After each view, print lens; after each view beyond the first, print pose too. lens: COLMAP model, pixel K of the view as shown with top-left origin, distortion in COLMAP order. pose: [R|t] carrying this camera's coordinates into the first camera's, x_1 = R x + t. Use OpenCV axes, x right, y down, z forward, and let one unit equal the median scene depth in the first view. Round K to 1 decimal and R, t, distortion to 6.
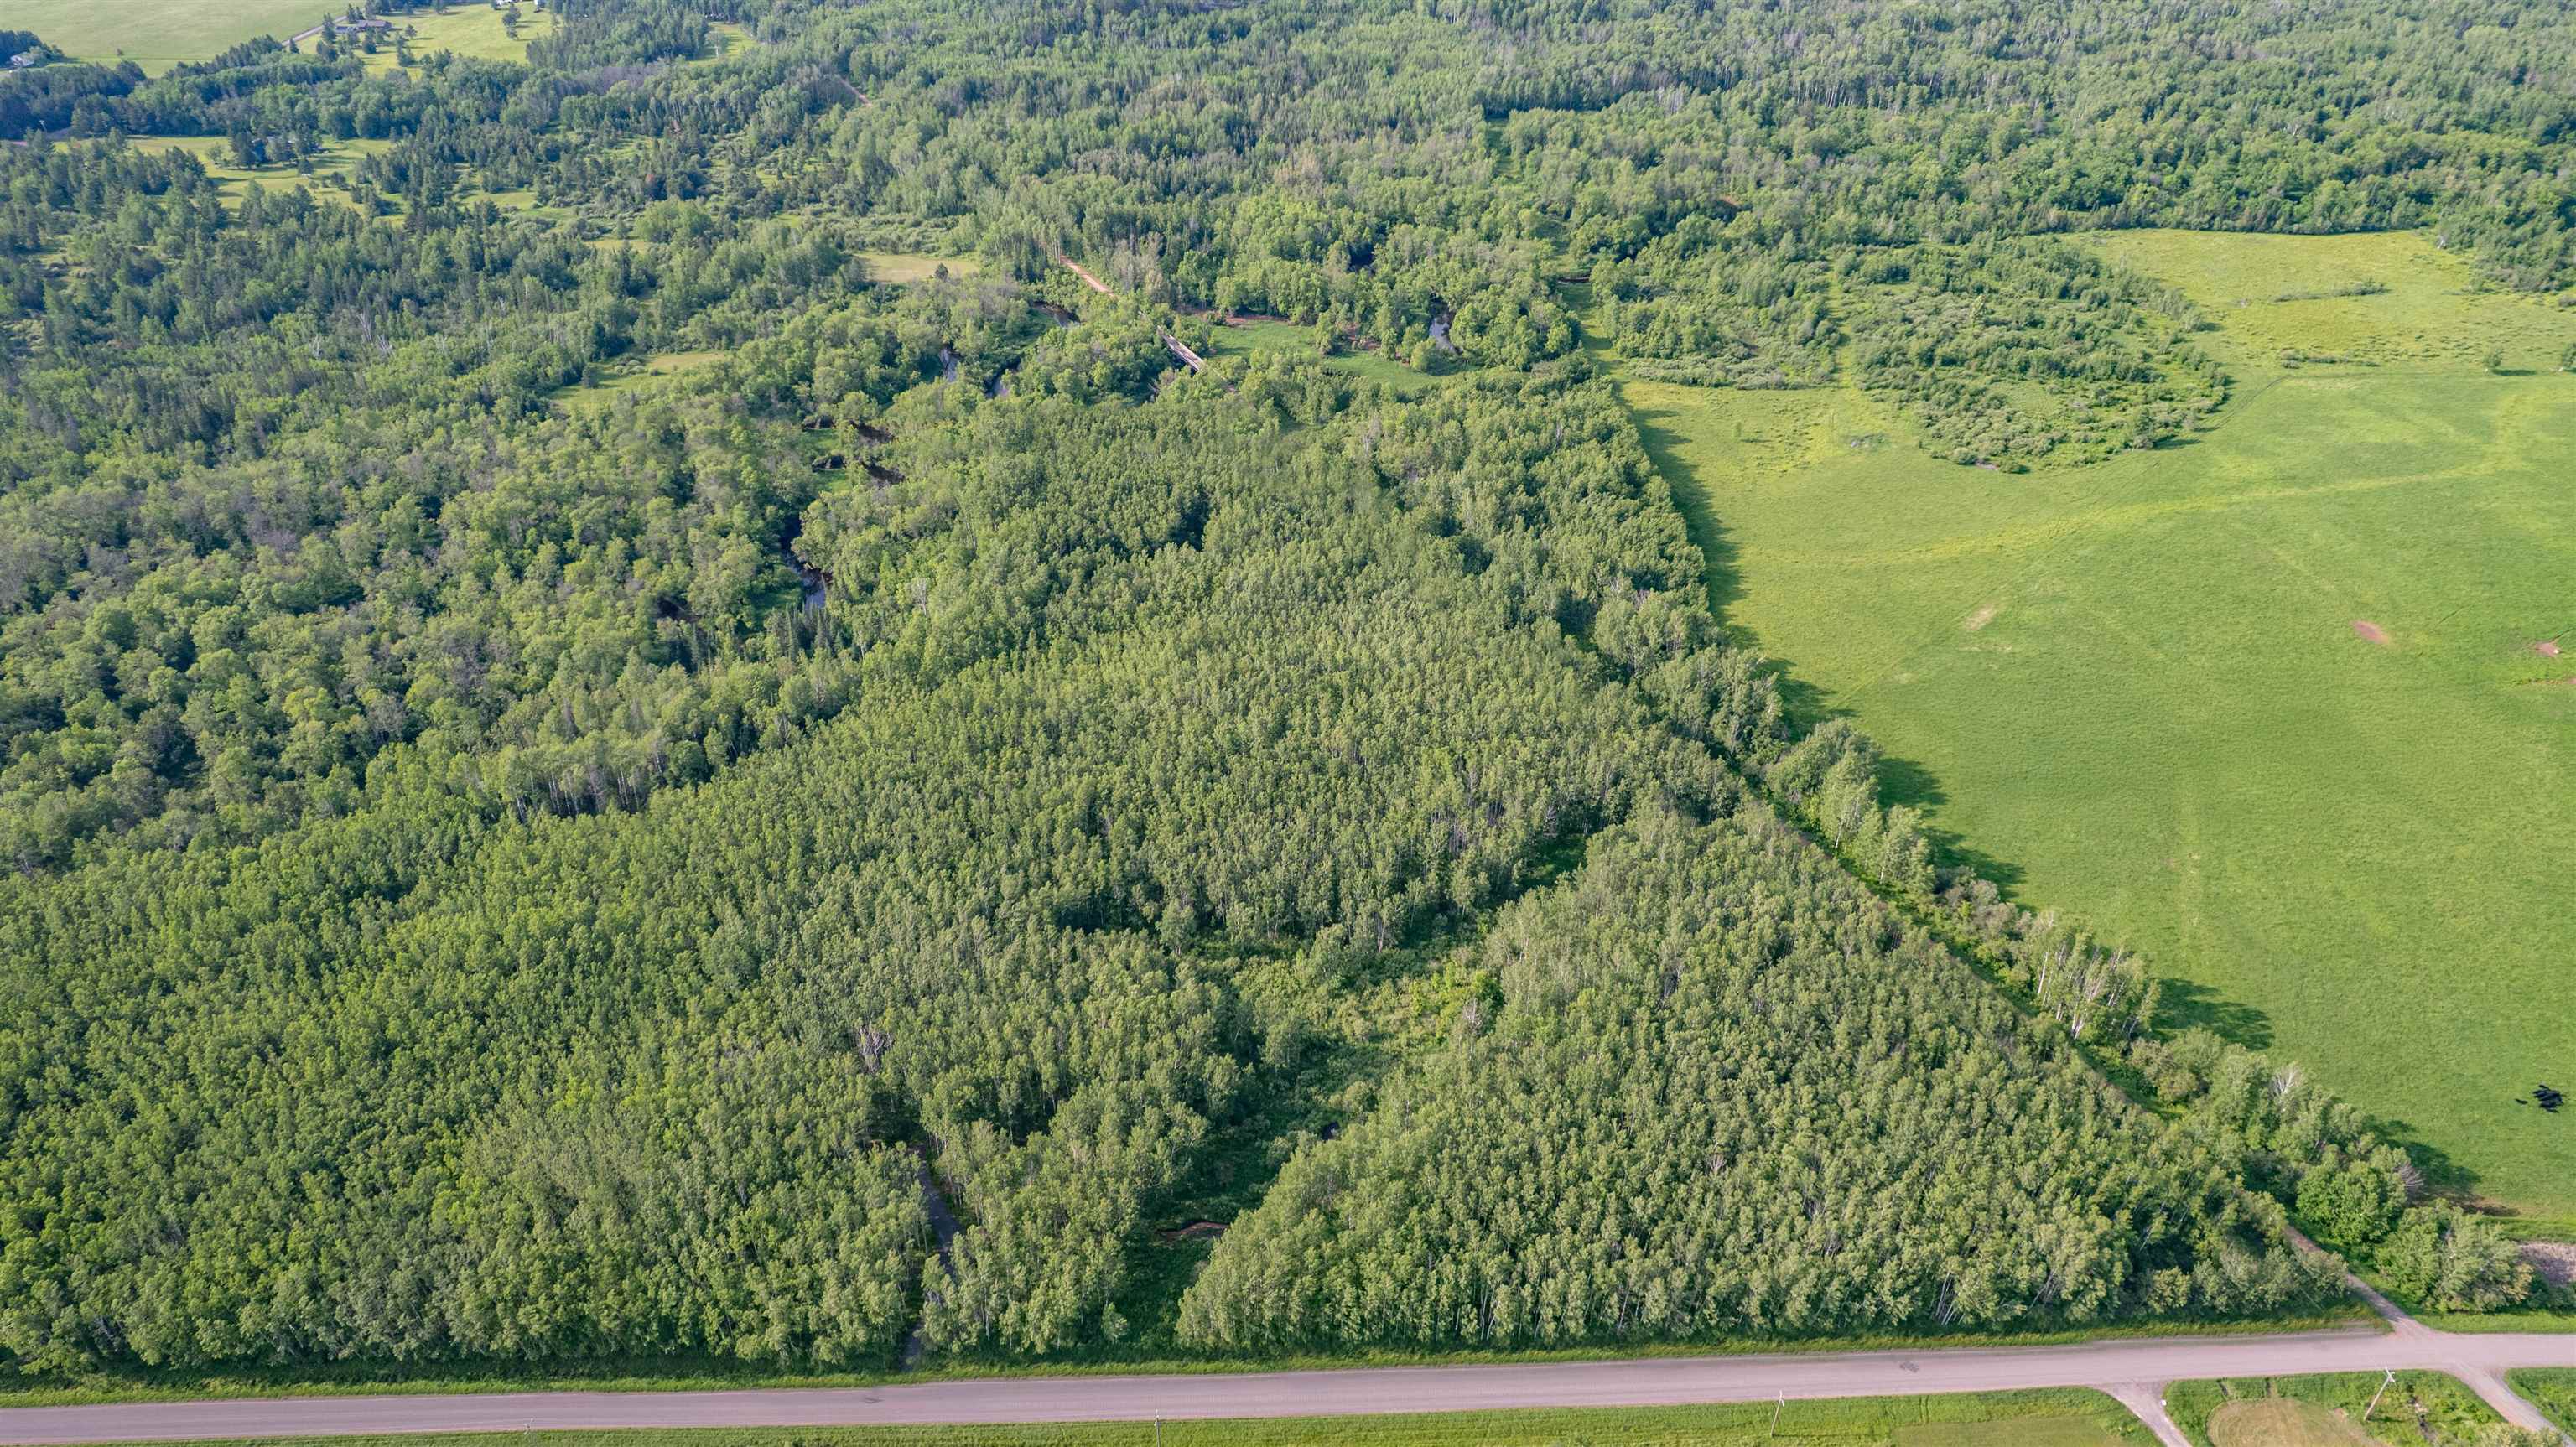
lens RADIAL K [[1631.5, 0, 1288.0], [0, 1631.5, 723.5], [0, 0, 1]] dist [-0.049709, -0.000738]
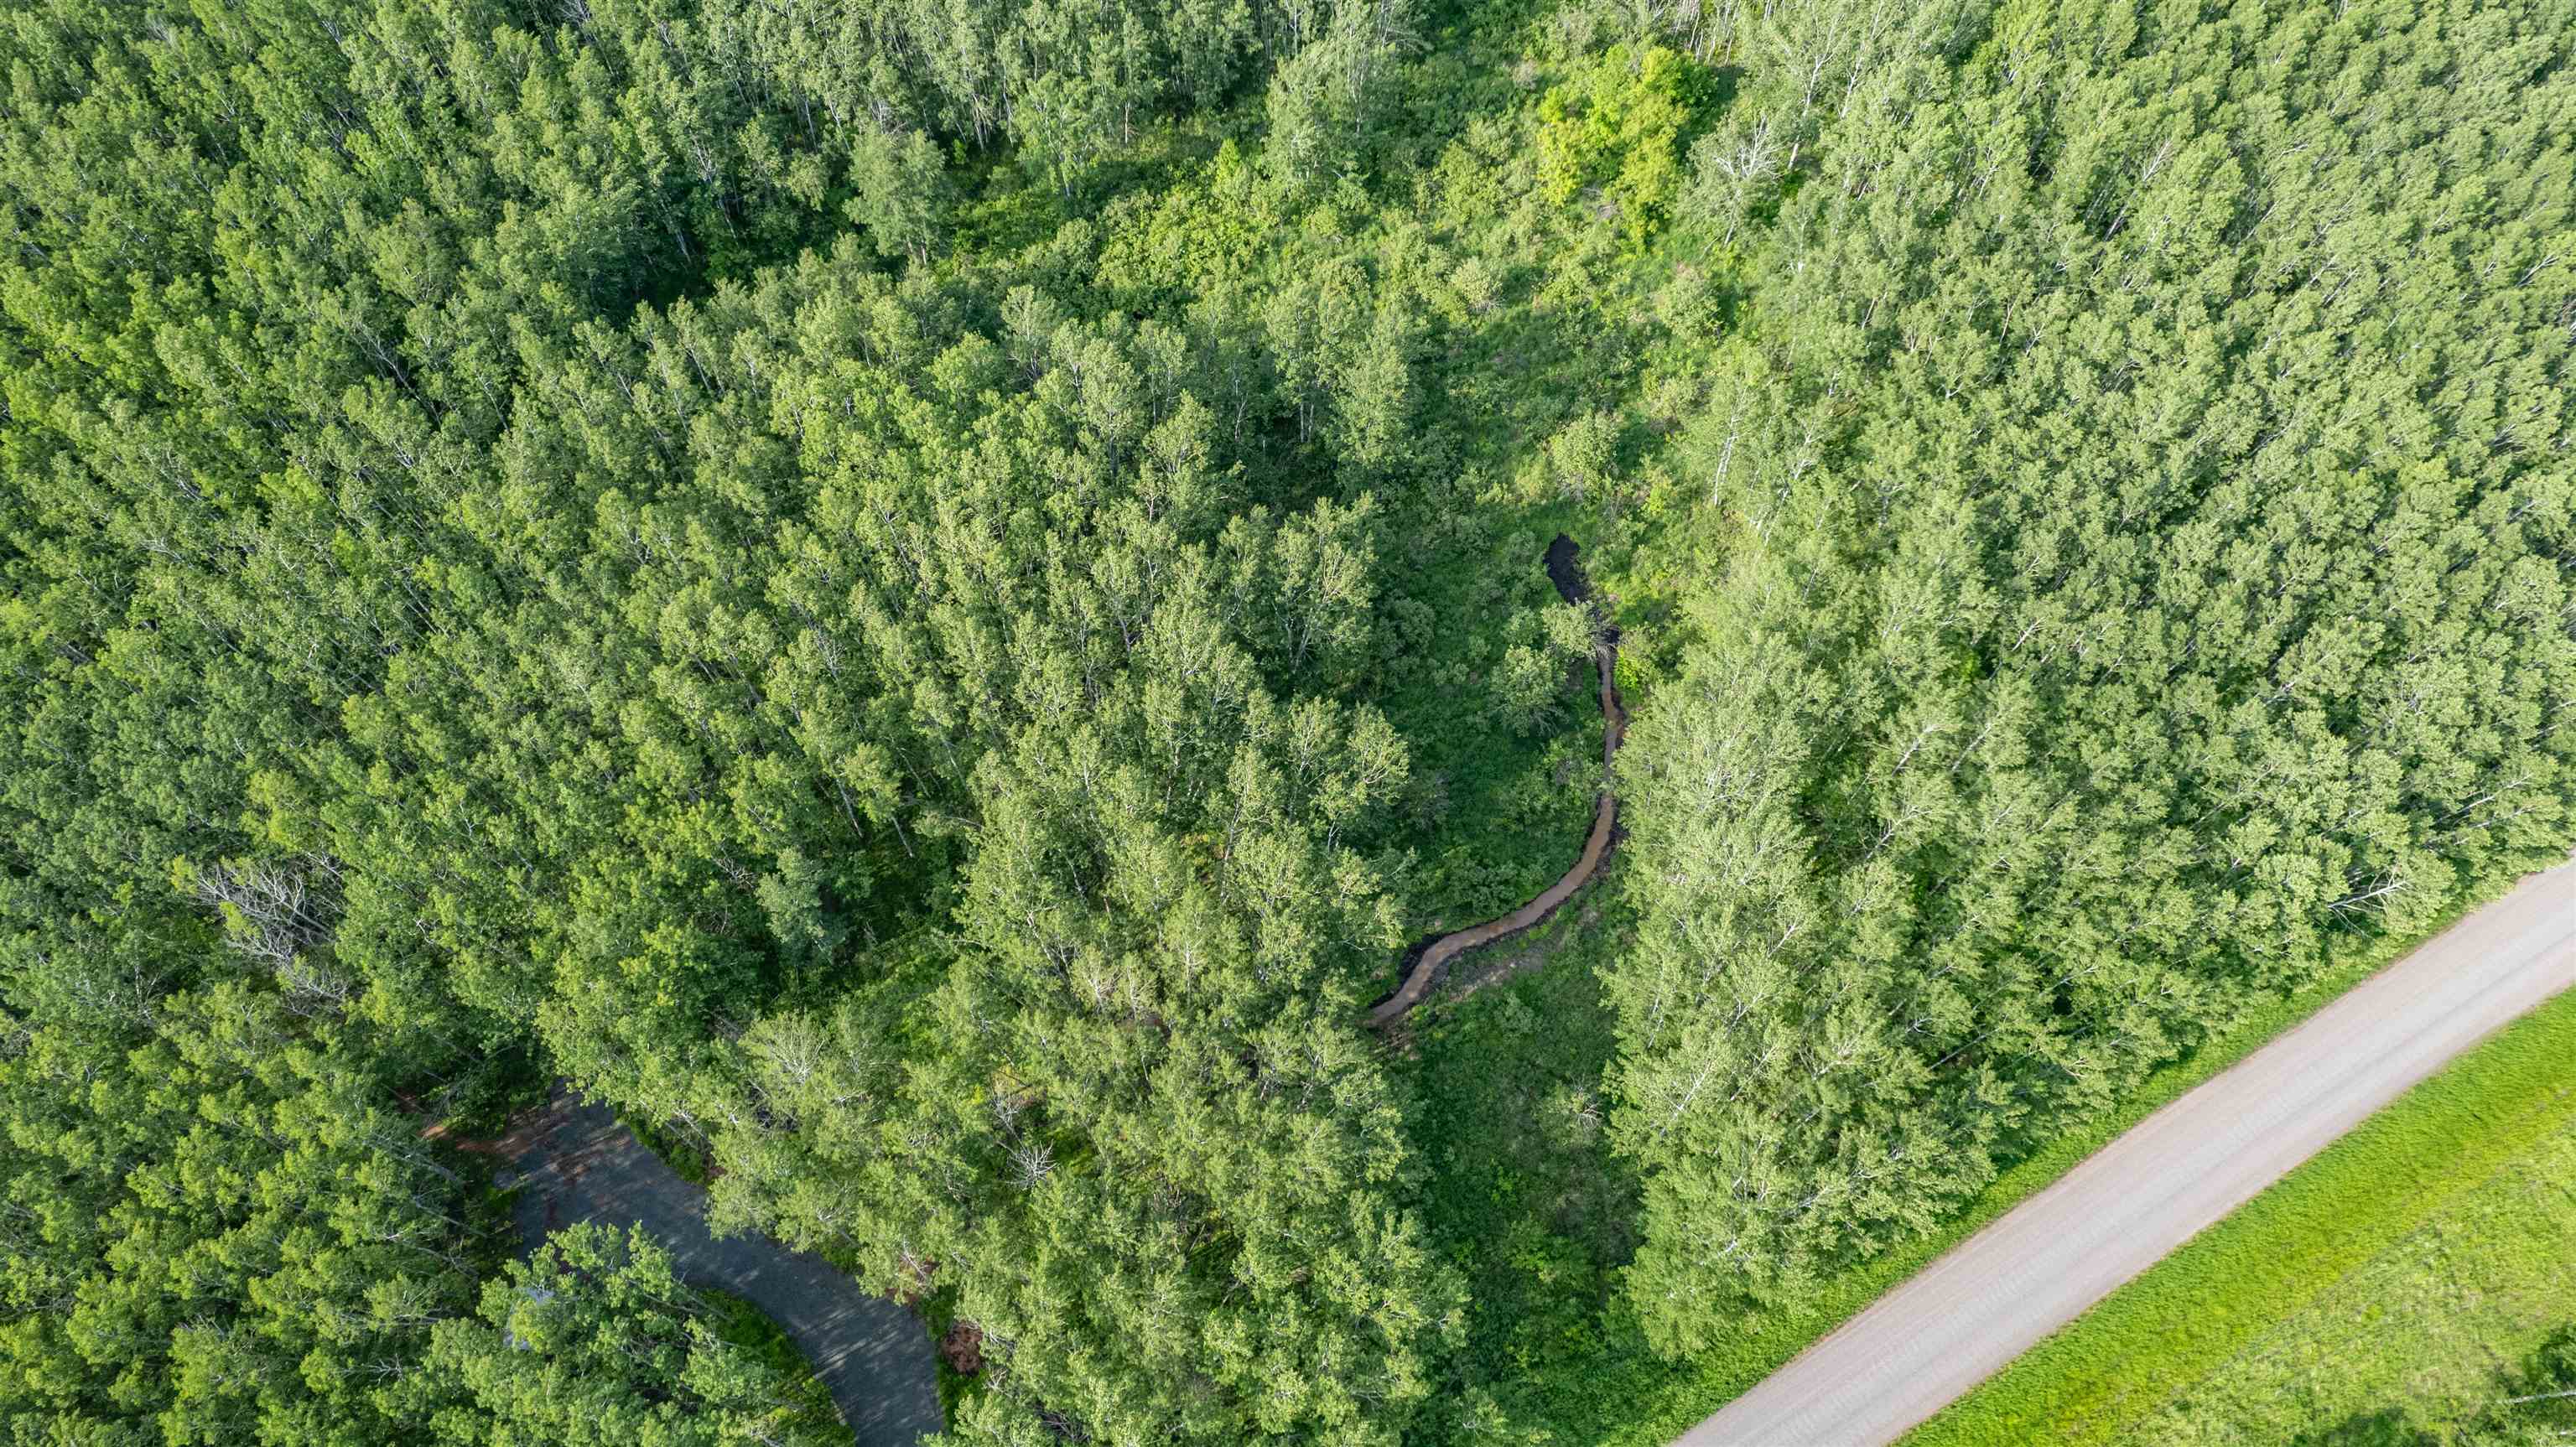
lens RADIAL K [[1631.5, 0, 1288.0], [0, 1631.5, 723.5], [0, 0, 1]] dist [-0.049709, -0.000738]
pose [[0.877911, -0.422748, 0.224849, -0.127892], [0.257639, 0.812867, 0.522369, 0.054144], [-0.403603, -0.400663, 0.822541, 0.632396]]
